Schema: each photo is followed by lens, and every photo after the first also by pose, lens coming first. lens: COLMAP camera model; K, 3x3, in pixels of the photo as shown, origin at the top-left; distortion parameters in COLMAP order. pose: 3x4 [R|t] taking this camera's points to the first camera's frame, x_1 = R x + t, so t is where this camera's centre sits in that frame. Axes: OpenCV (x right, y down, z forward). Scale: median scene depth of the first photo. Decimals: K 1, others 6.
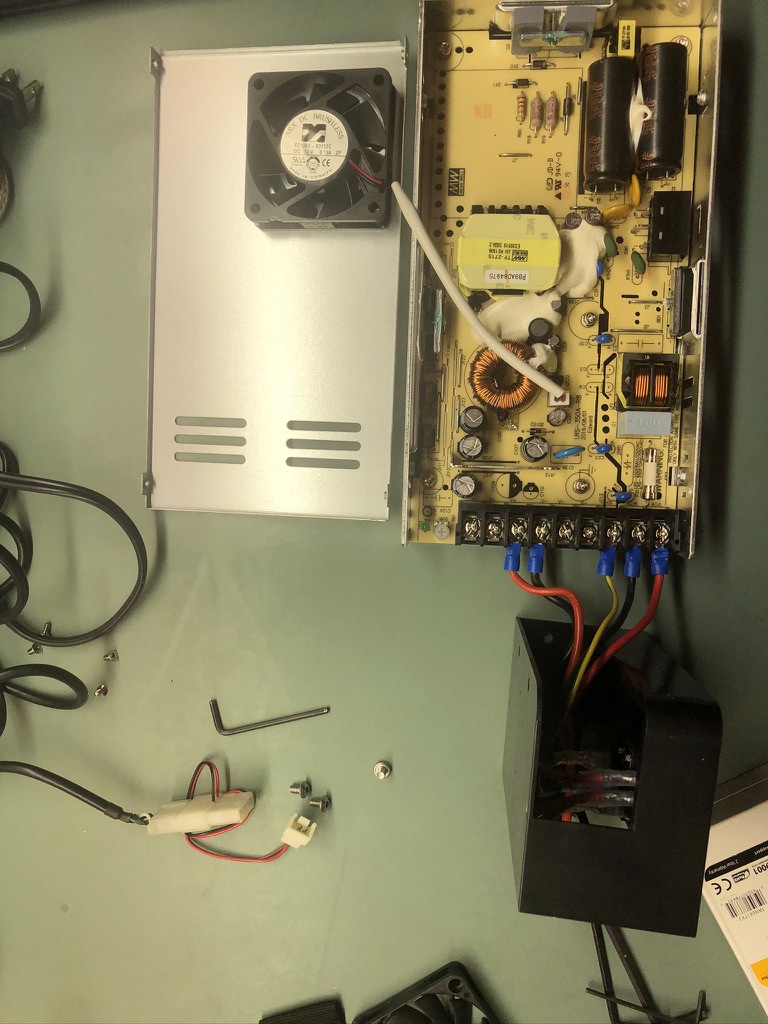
lens RADIAL K [[842.5, 0, 384.0], [0, 842.5, 512.0], [0, 0, 1]] dist [-0.002691, -0.001482]
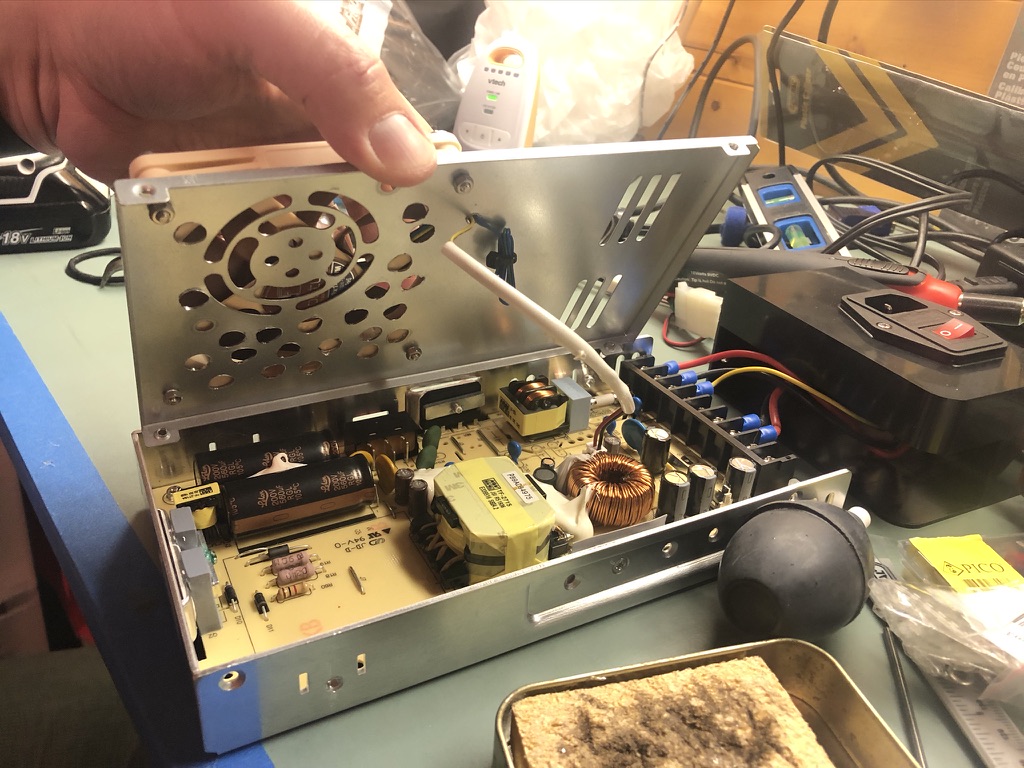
lens RADIAL K [[842.5, 0, 512.0], [0, 842.5, 384.0], [0, 0, 1]] dist [-0.002691, -0.001482]
pose [[-0.493782, -0.364611, 0.789454, -0.433740], [0.868871, -0.243674, 0.430914, -0.583997], [0.035254, 0.898711, 0.437122, 0.529460]]
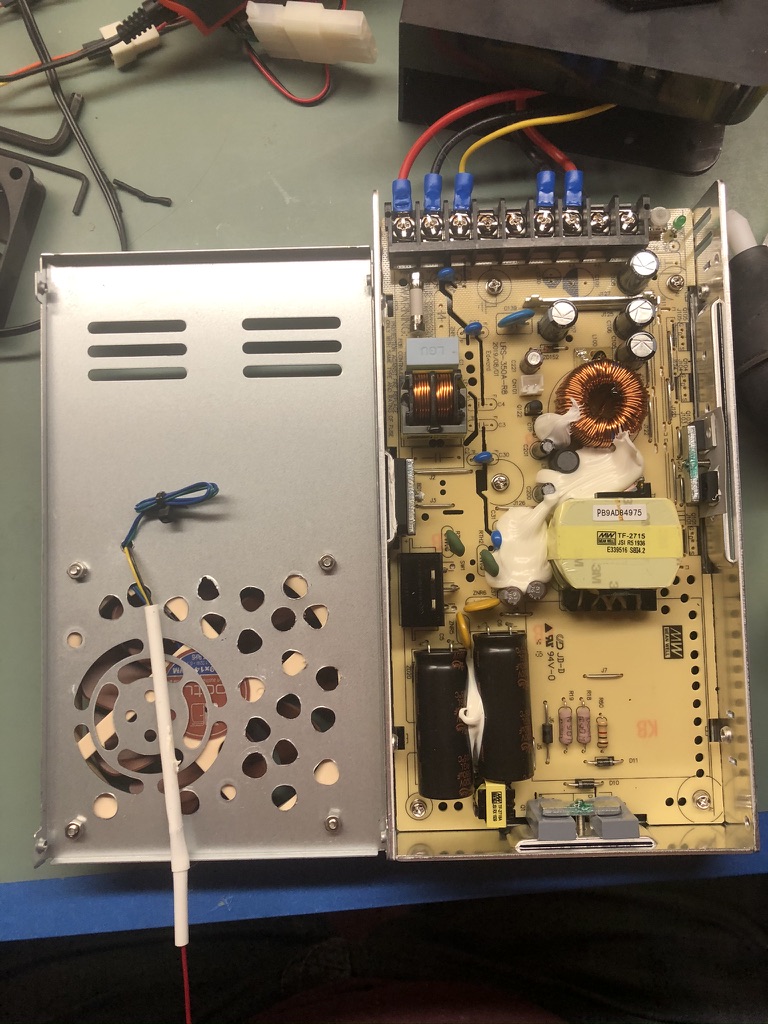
lens RADIAL K [[842.5, 0, 384.0], [0, 842.5, 512.0], [0, 0, 1]] dist [-0.002691, -0.001482]
pose [[-0.991264, 0.063413, 0.115650, 0.264616], [-0.062419, -0.997975, 0.012198, -0.261951], [0.116190, 0.004873, 0.993215, 0.159559]]
